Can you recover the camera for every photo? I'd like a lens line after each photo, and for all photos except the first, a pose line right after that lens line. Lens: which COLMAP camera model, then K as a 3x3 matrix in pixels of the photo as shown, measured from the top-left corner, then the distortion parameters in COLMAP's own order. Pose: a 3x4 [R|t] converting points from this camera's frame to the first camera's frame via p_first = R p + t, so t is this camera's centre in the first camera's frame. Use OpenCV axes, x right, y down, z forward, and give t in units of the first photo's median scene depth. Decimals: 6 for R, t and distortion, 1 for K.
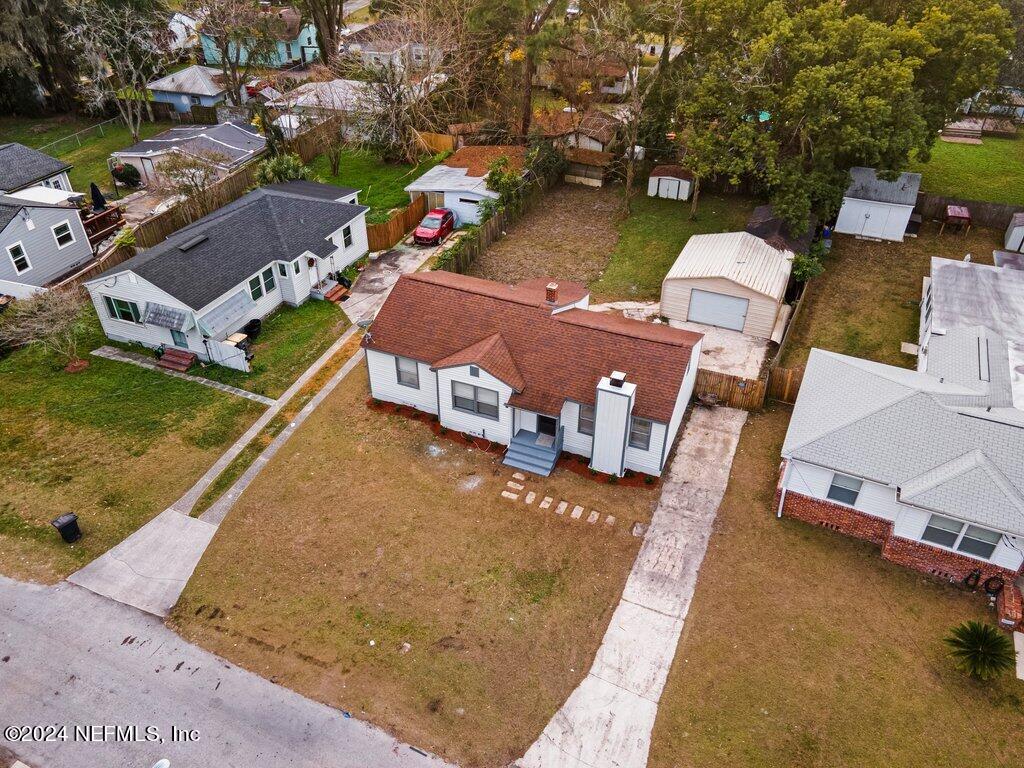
lens RADIAL K [[753.1, 0, 512.0], [0, 753.1, 384.0], [0, 0, 1]] dist [0.021703, 0.043857]
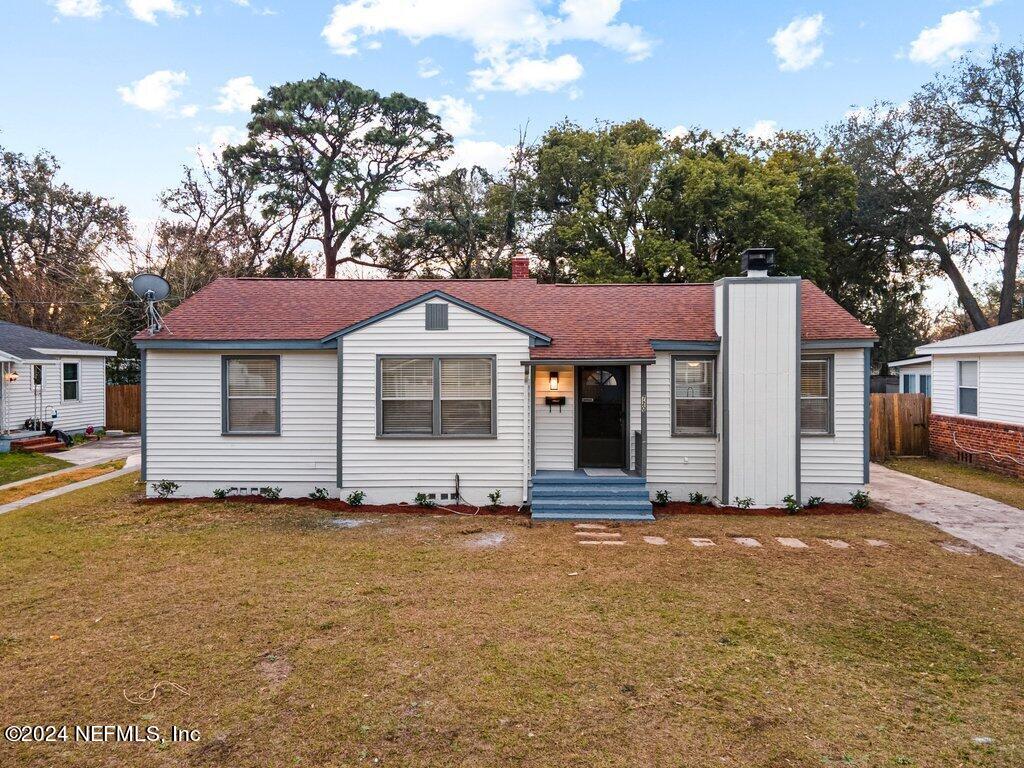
lens RADIAL K [[753.1, 0, 512.0], [0, 753.1, 384.0], [0, 0, 1]] dist [0.021703, 0.043857]
pose [[0.930825, -0.009163, 0.365351, -0.171120], [0.212193, 0.827477, -0.519862, 0.256587], [-0.297556, 0.561426, 0.772180, 0.663552]]
